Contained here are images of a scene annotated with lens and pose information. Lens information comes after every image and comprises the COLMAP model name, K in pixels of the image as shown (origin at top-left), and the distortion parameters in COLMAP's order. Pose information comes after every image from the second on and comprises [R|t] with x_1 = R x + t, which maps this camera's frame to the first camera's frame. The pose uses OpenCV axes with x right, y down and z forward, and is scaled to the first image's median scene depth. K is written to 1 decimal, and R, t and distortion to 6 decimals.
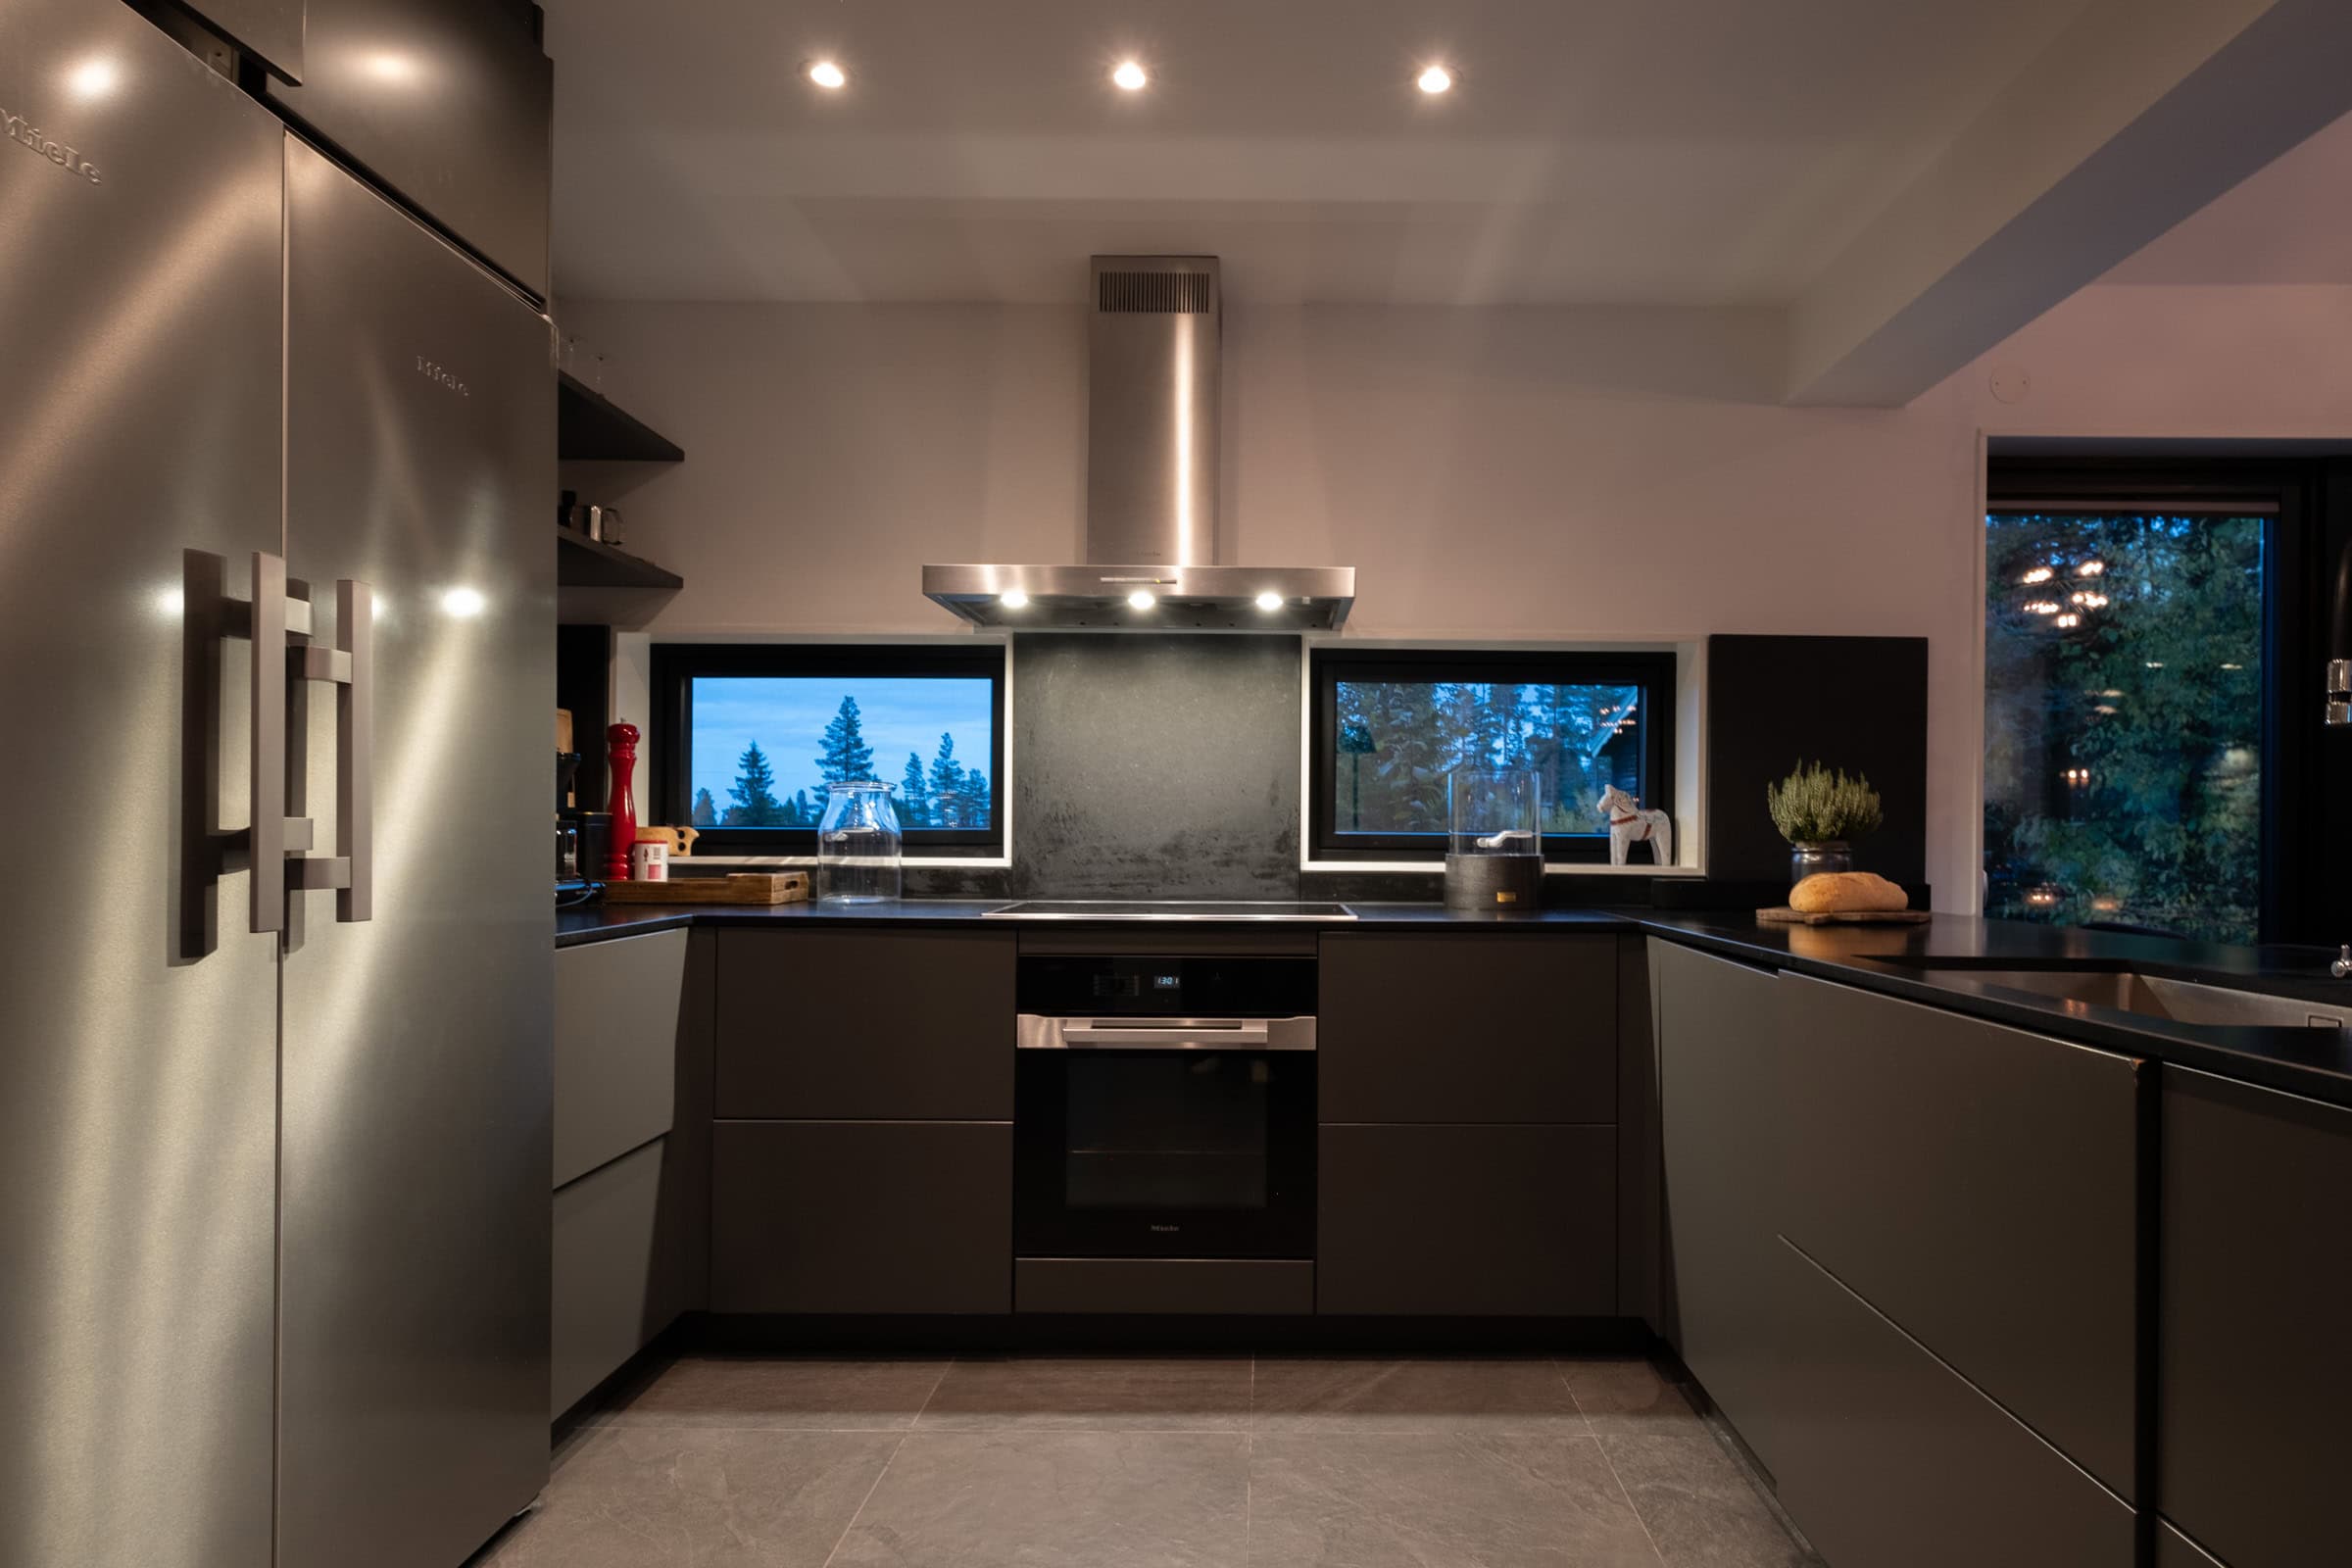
lens RADIAL K [[1330.4, 0, 1243.8], [0, 1330.4, 815.4], [0, 0, 1]] dist [0.003156, 0.000163]
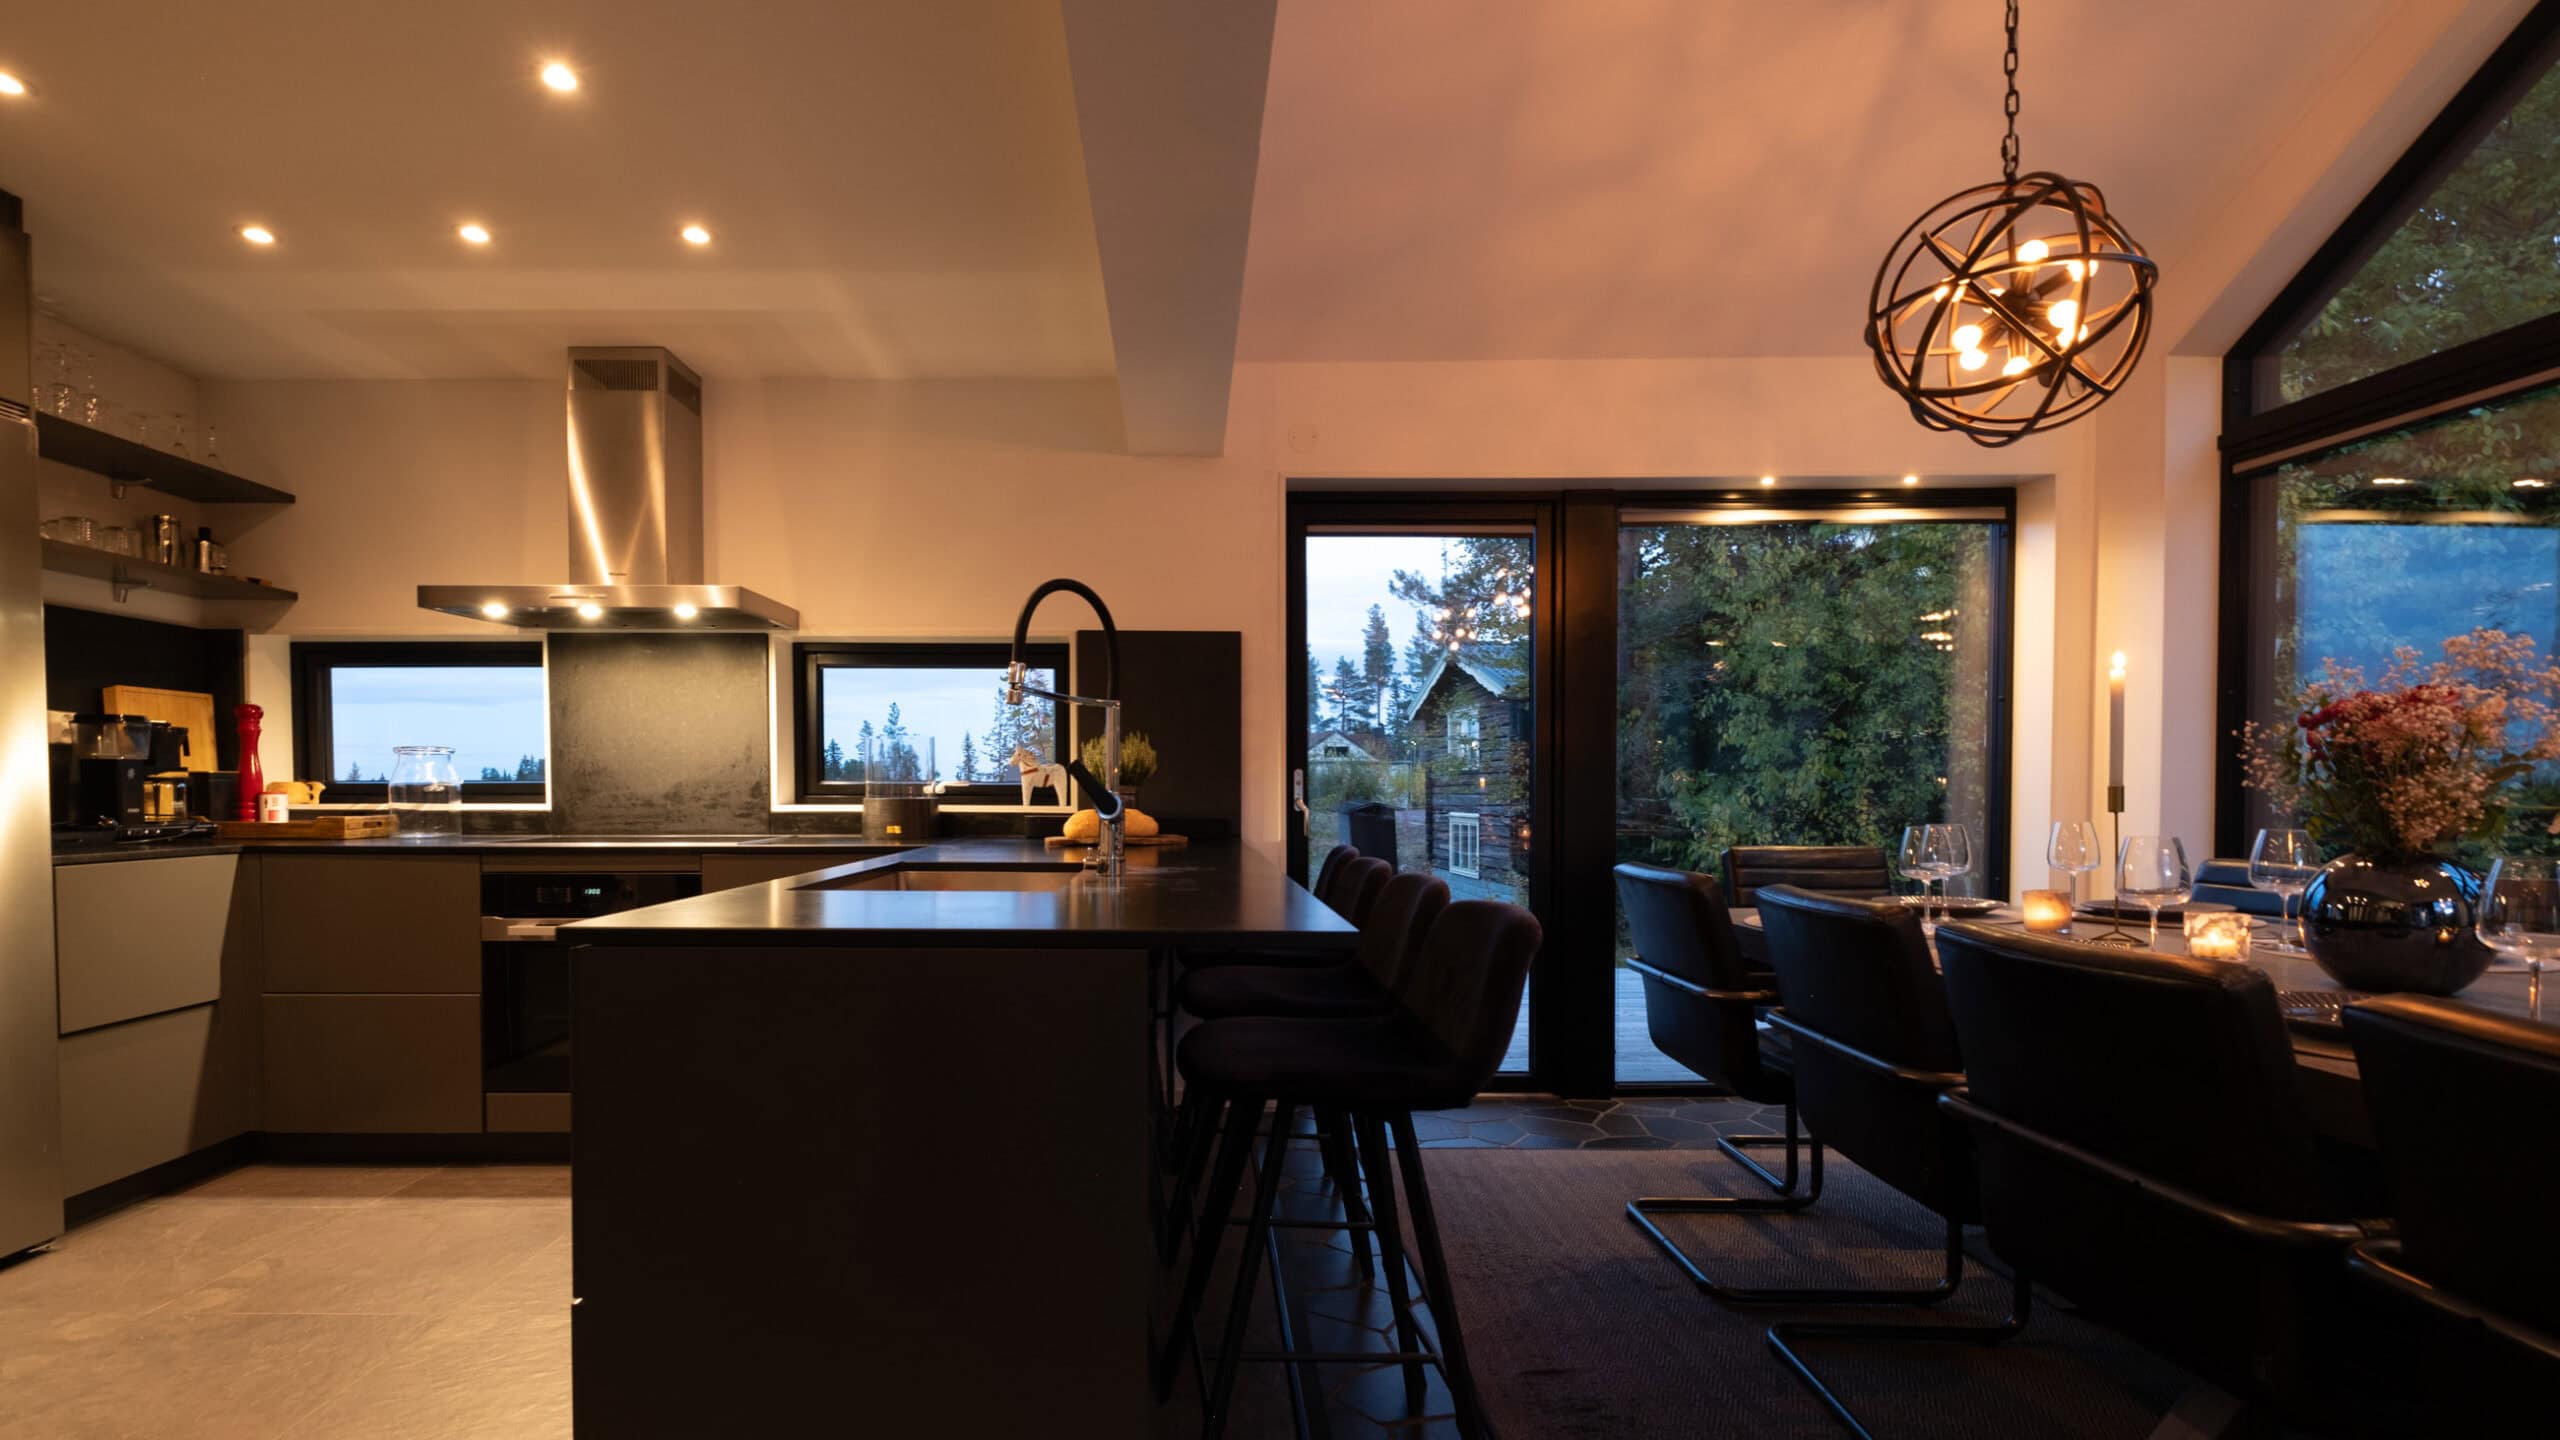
lens RADIAL K [[1188.9, 0, 1232.2], [0, 1188.9, 818.8], [0, 0, 1]] dist [0.001525, -0.000592]
pose [[0.999979, -0.006219, -0.001526, 0.506239], [0.006272, 0.999263, 0.037859, 0.006627], [0.001289, -0.037868, 0.999282, -0.183653]]
